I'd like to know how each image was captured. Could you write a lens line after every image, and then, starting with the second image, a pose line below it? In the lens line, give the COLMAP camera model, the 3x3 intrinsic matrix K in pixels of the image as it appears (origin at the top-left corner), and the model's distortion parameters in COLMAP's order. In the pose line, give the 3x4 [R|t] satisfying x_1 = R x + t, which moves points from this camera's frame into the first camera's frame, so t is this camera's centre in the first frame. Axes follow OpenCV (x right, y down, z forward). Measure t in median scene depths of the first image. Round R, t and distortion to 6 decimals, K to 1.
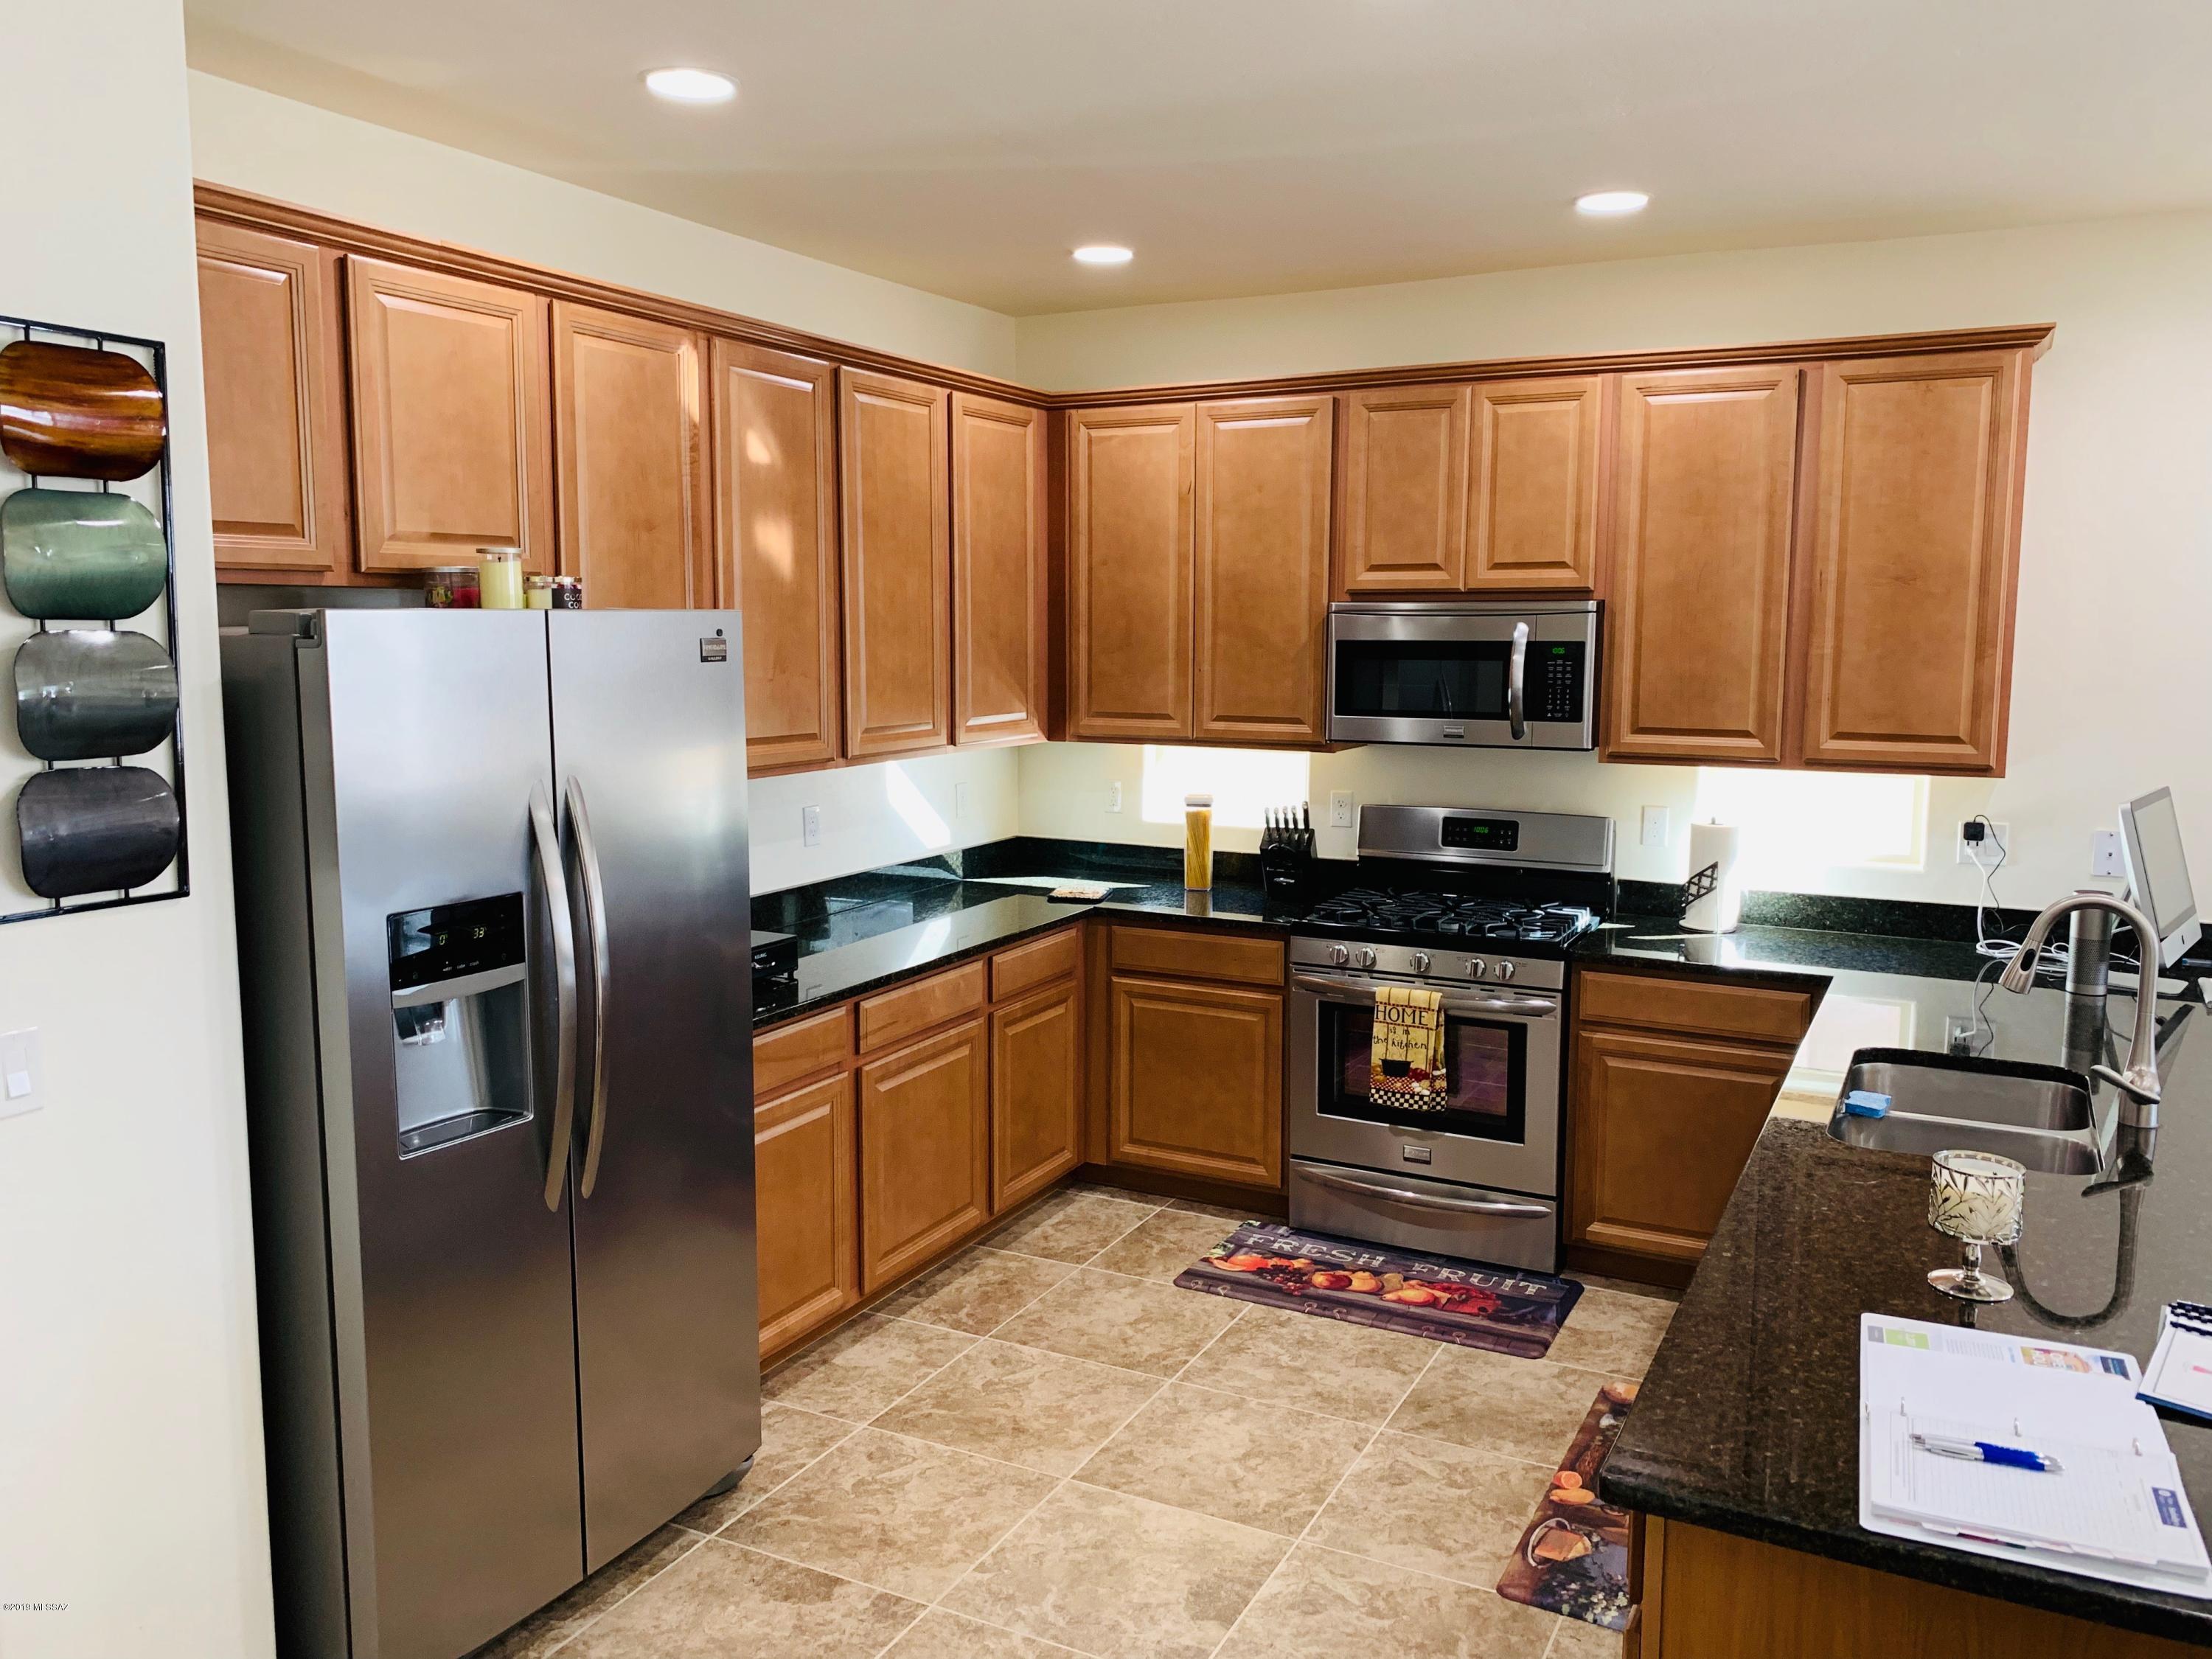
lens RADIAL K [[1680.4, 0, 1109.1], [0, 1680.4, 817.9], [0, 0, 1]] dist [0.137008, -0.311185]
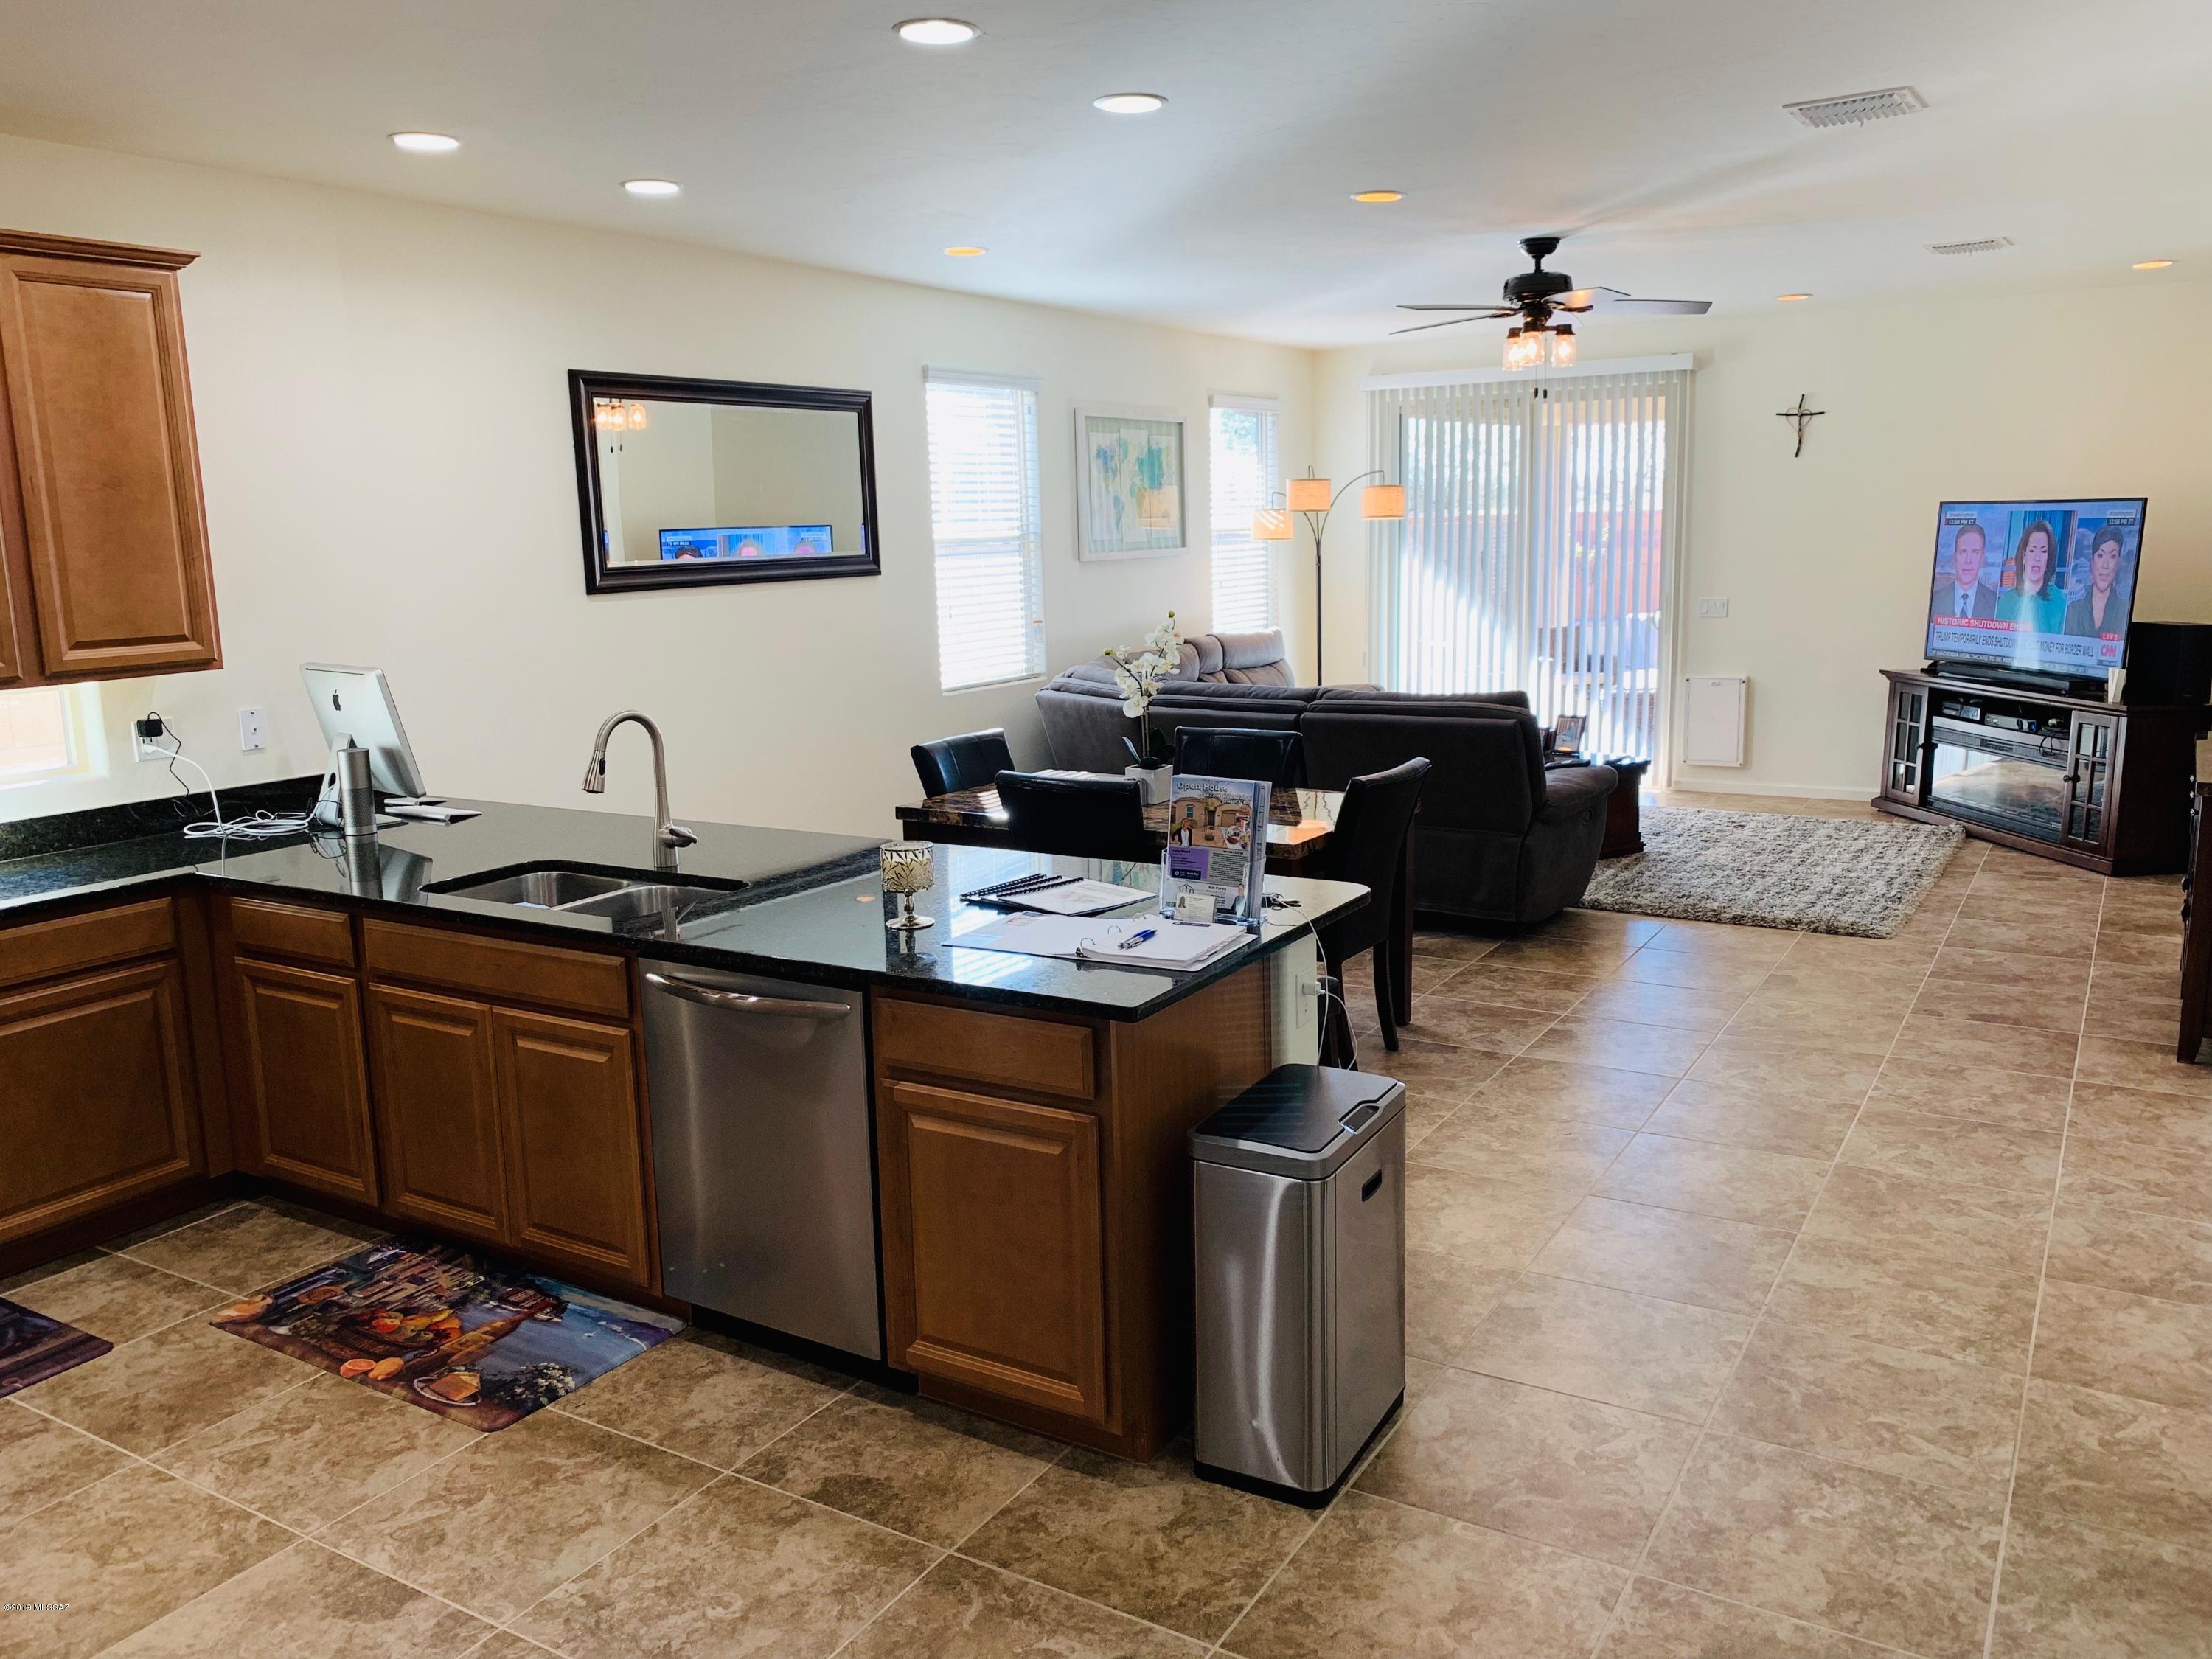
lens RADIAL K [[1697.5, 0, 1055.6], [0, 1697.5, 811.8], [0, 0, 1]] dist [0.104061, -0.109130]
pose [[0.106298, -0.175309, 0.978758, -0.487040], [0.151827, 0.975654, 0.158264, -0.026221], [-0.982675, 0.131778, 0.130327, 0.314410]]
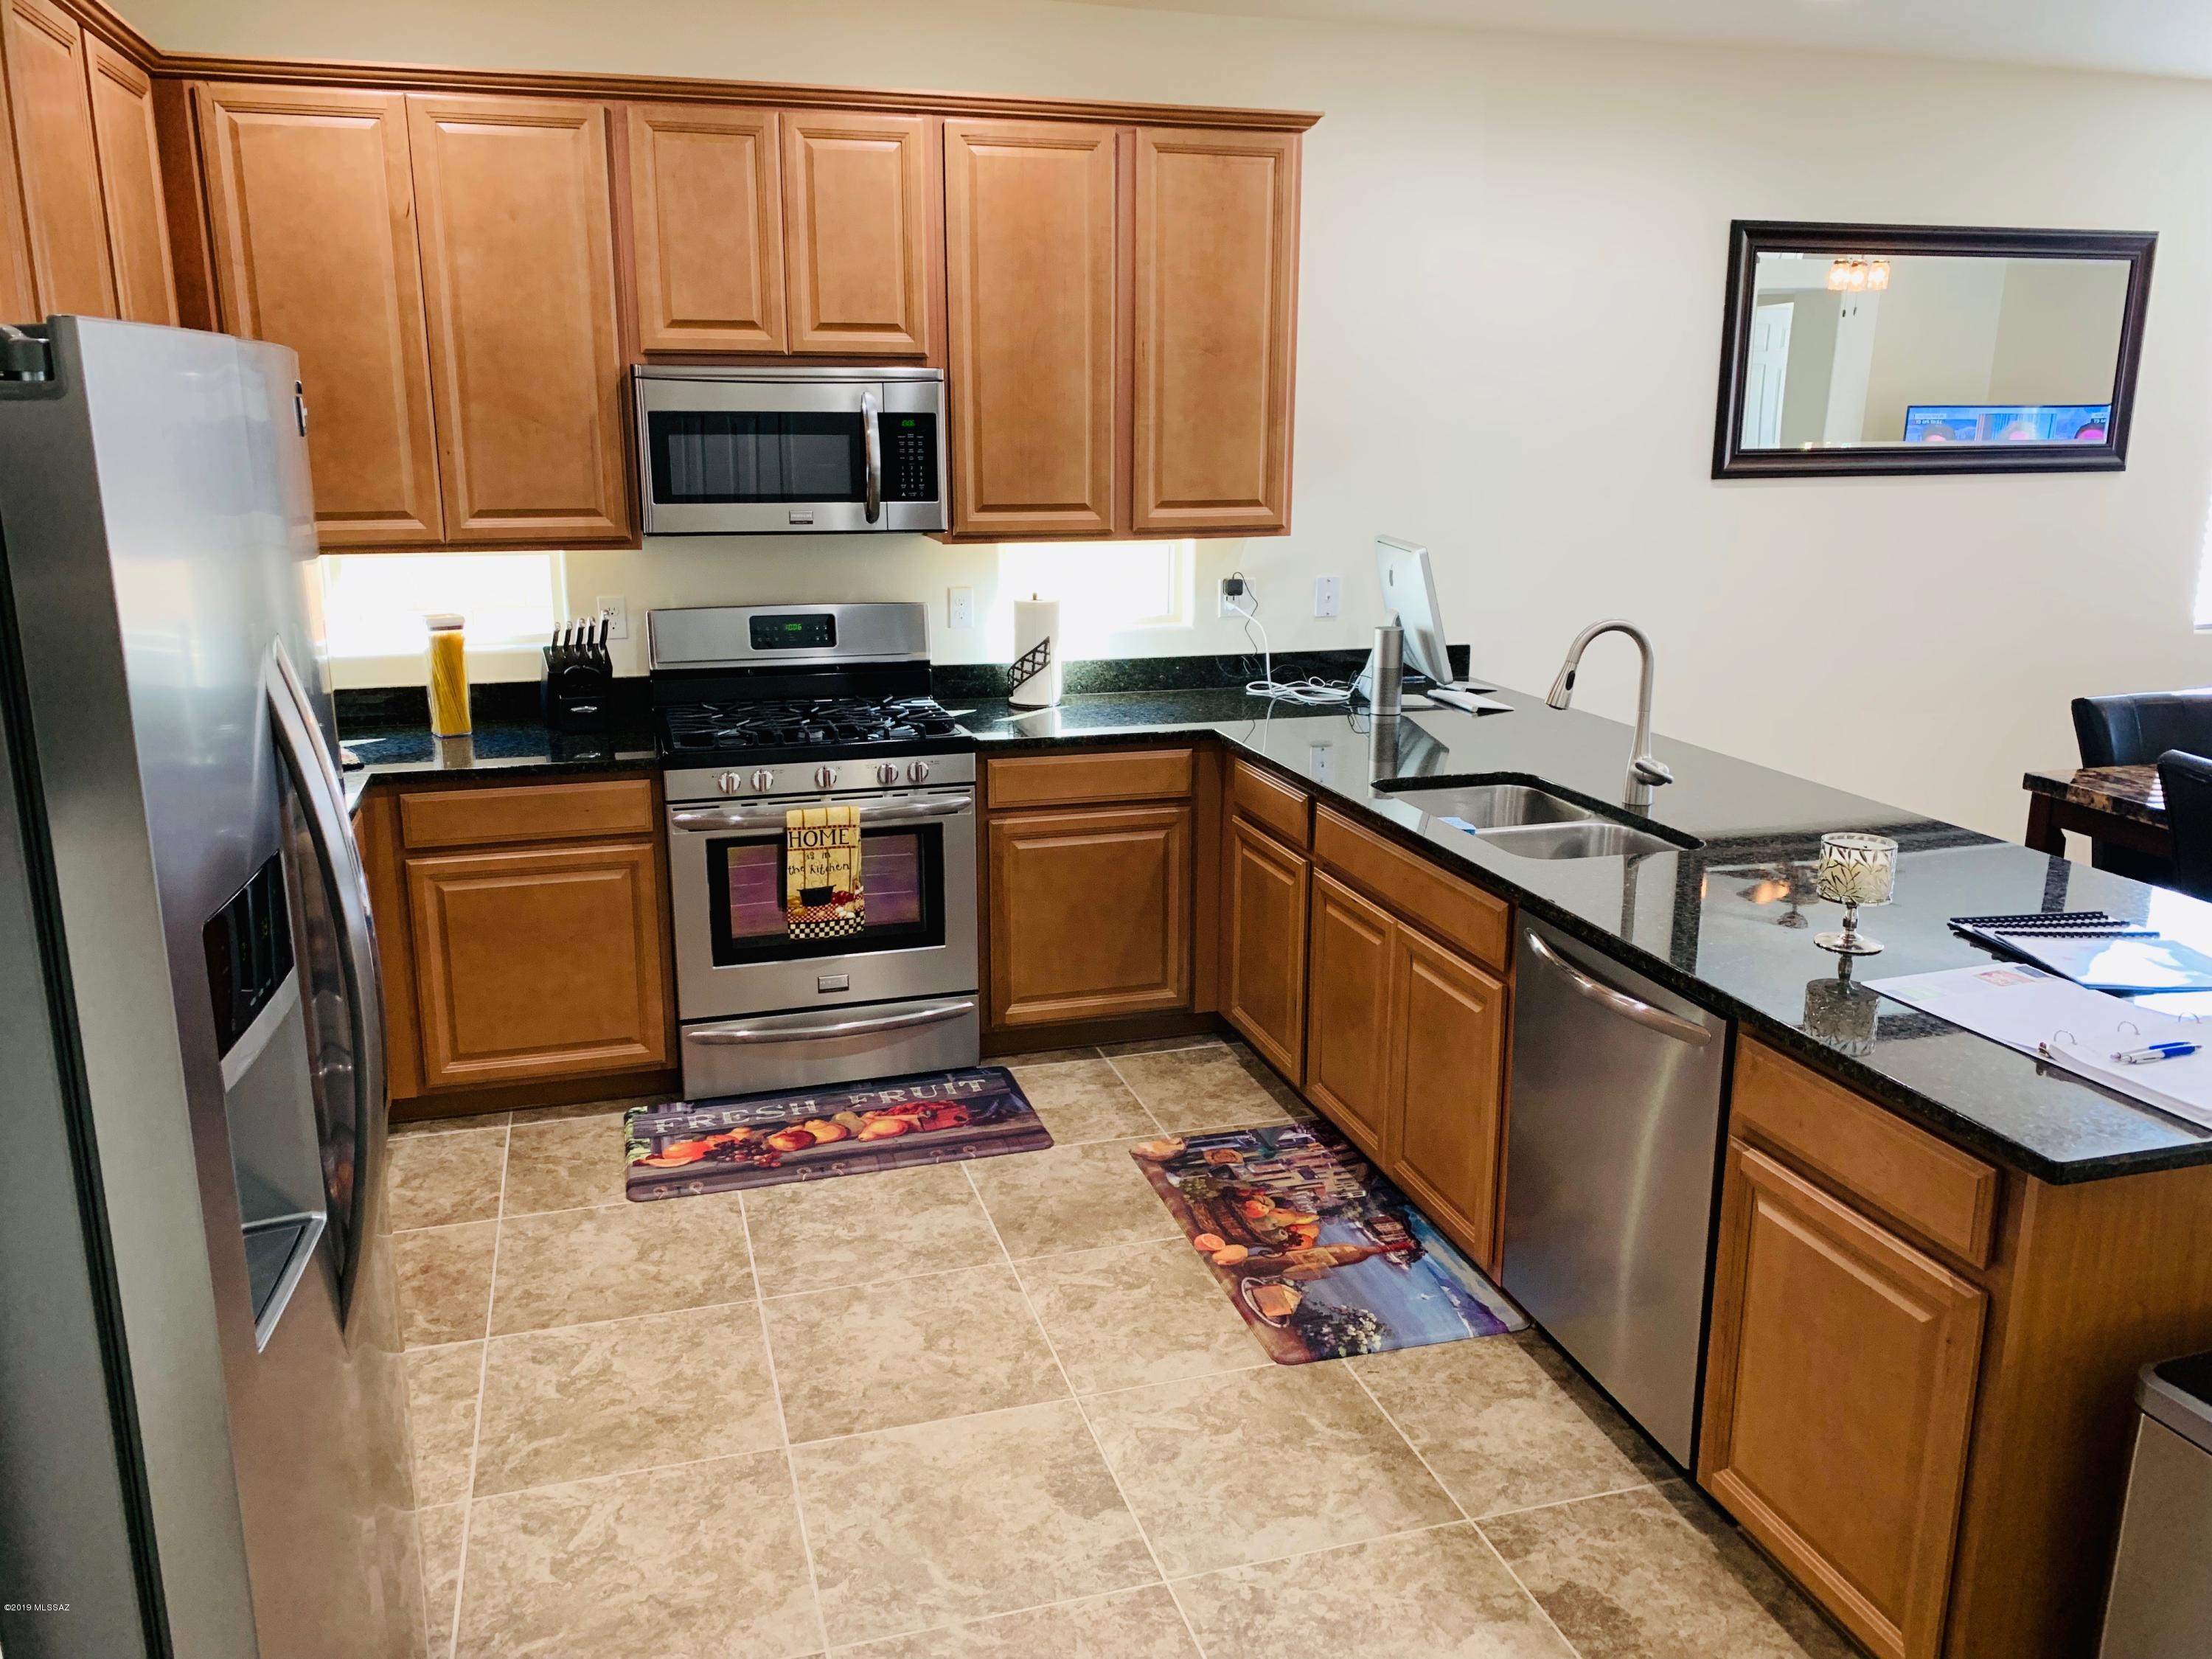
lens RADIAL K [[1680.4, 0, 1109.1], [0, 1680.4, 817.9], [0, 0, 1]] dist [0.137008, -0.311185]
pose [[0.725353, -0.164735, 0.668375, -0.315610], [0.083776, 0.984851, 0.151820, -0.017512], [-0.683260, -0.054129, 0.728166, 0.238284]]
